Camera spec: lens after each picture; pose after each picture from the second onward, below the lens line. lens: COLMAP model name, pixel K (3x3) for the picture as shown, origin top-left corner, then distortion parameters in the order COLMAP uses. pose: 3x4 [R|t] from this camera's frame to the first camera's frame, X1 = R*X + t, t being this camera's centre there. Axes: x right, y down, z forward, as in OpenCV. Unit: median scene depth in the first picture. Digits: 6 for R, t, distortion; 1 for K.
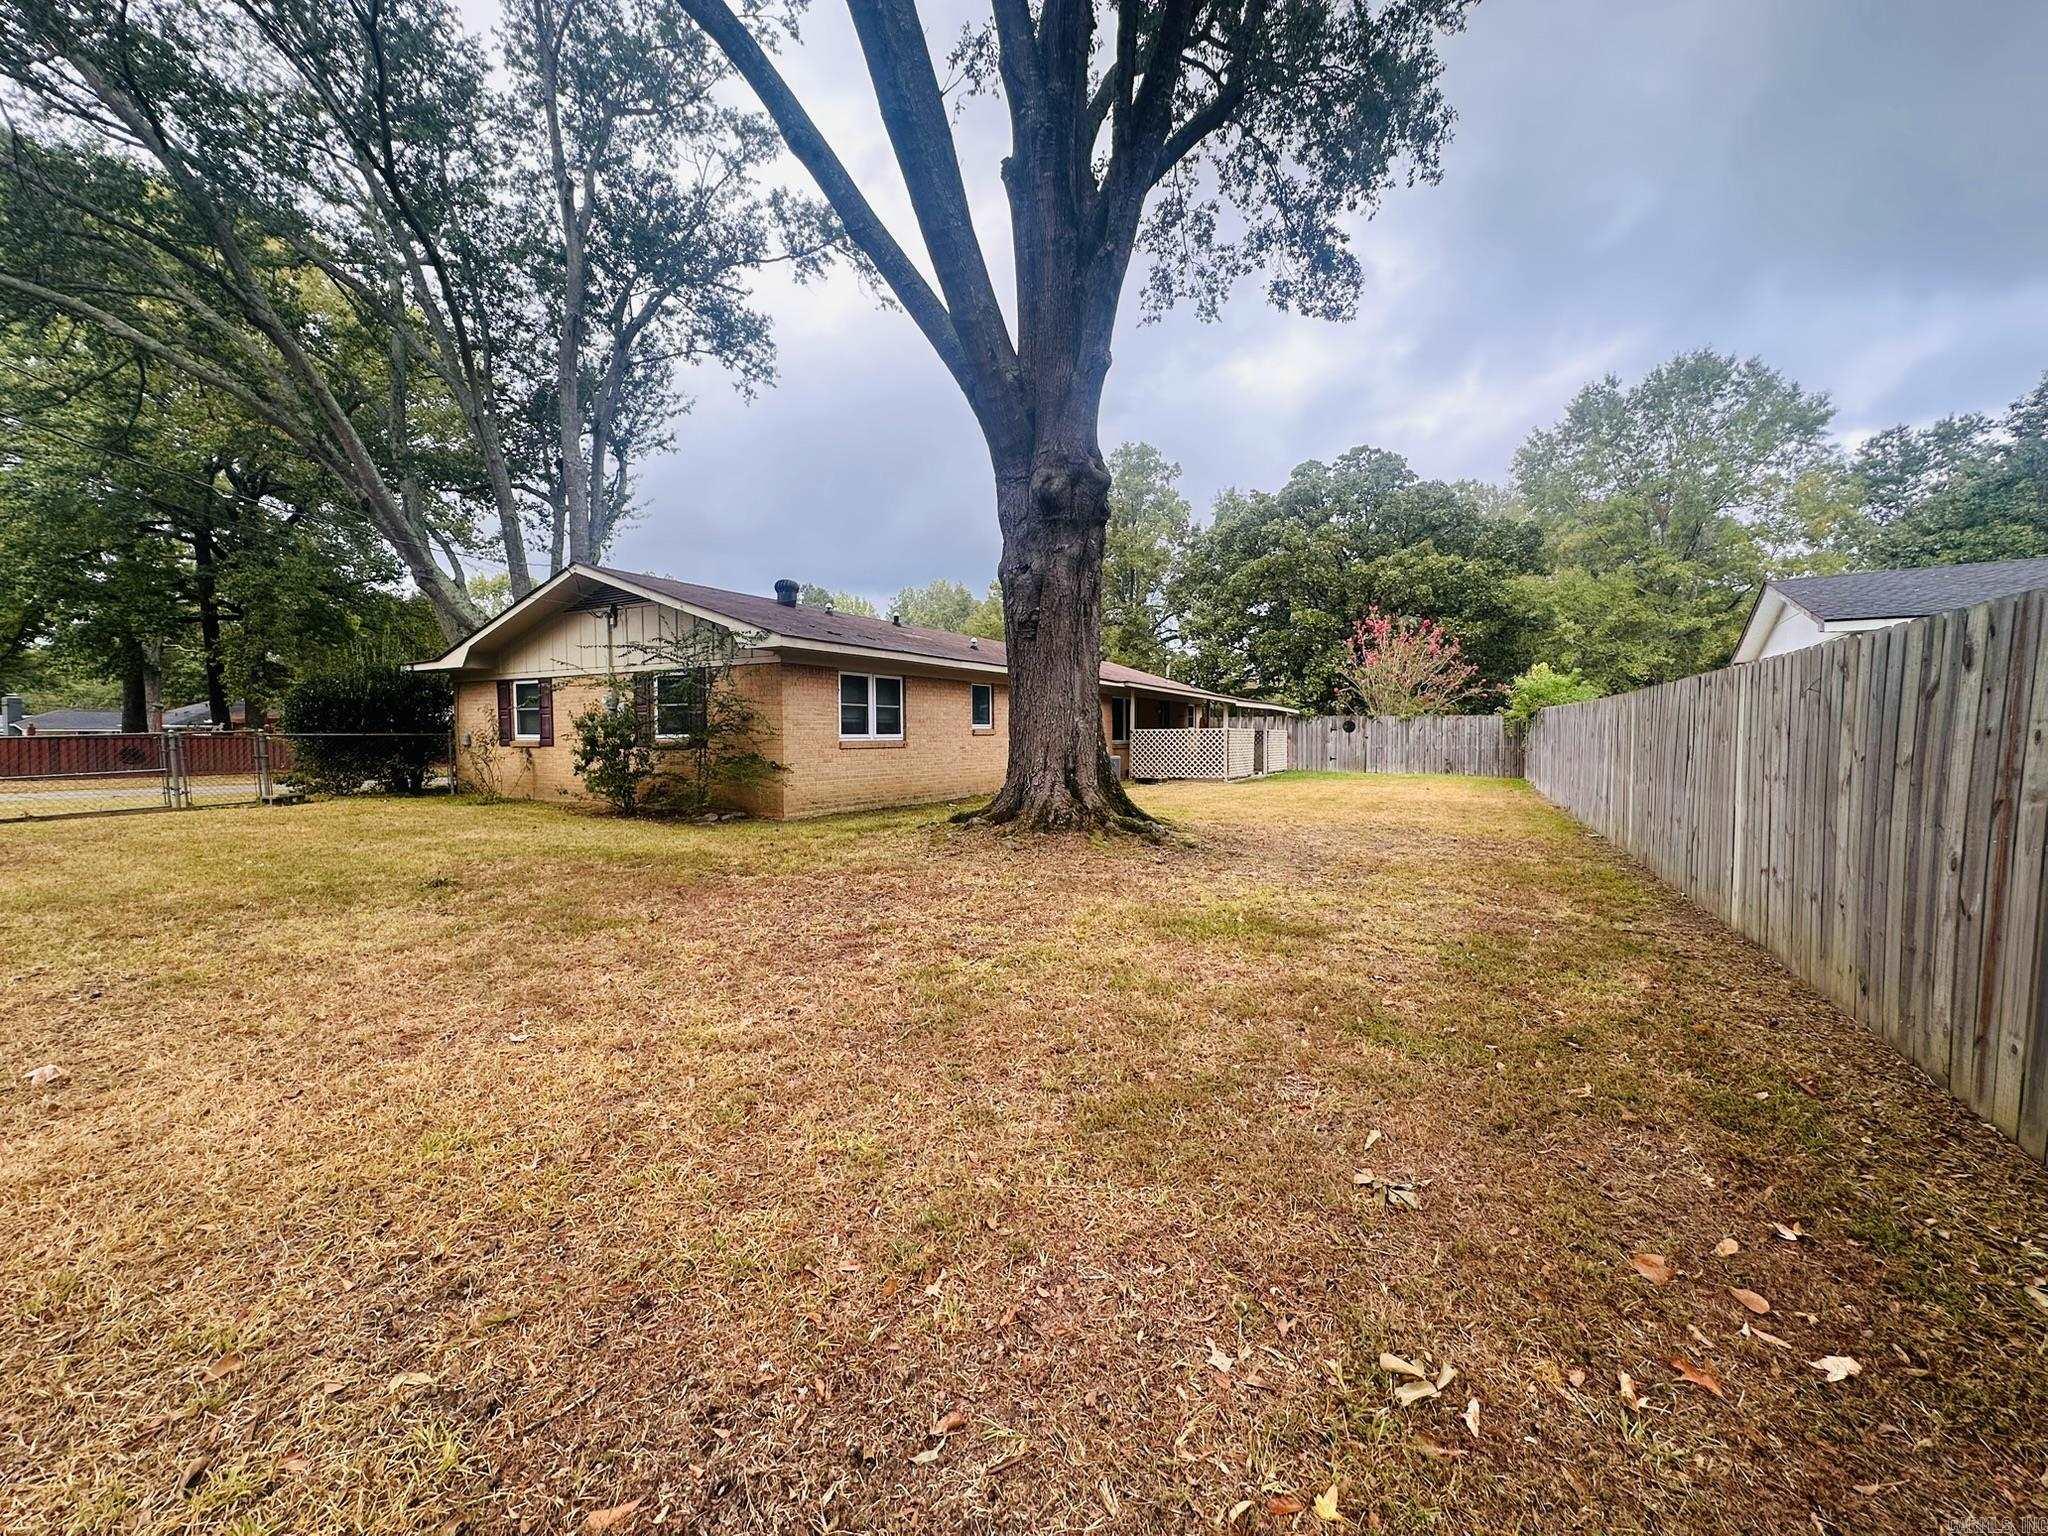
lens RADIAL K [[819.5, 0, 1020.8], [0, 819.5, 765.5], [0, 0, 1]] dist [0.000895, 0.000252]
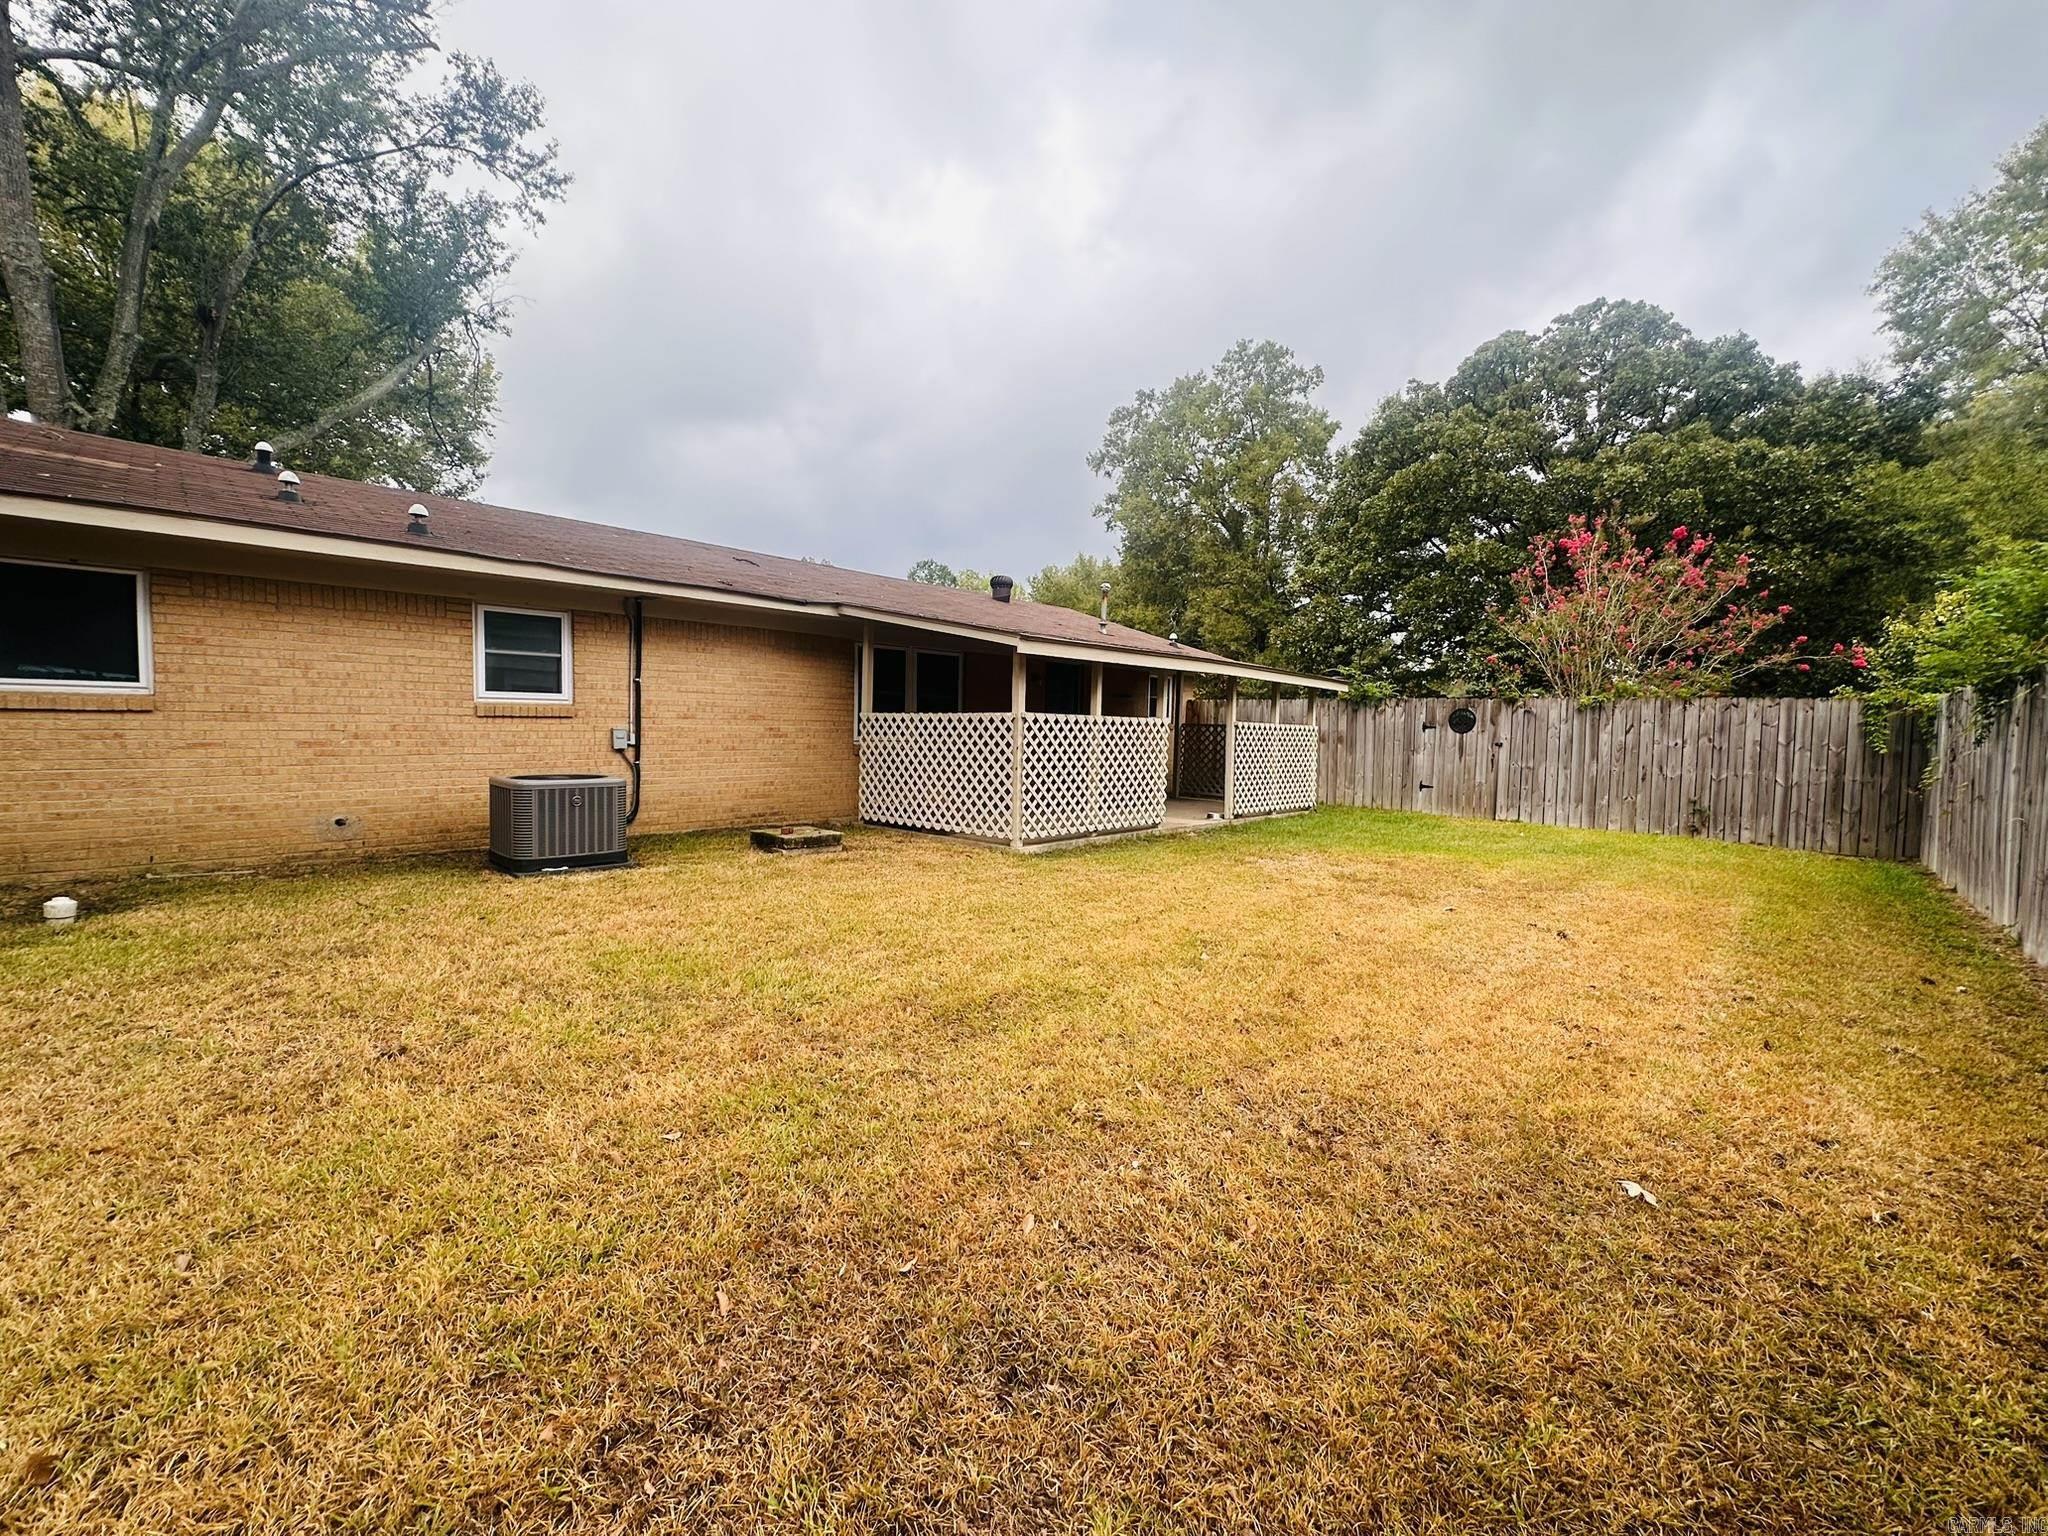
lens RADIAL K [[819.5, 0, 1020.8], [0, 819.5, 765.5], [0, 0, 1]] dist [0.000895, 0.000252]
pose [[0.970591, 0.035149, -0.238153, 0.224093], [-0.032677, 0.999363, 0.014321, -0.016923], [0.238505, -0.006118, 0.971122, 0.400320]]
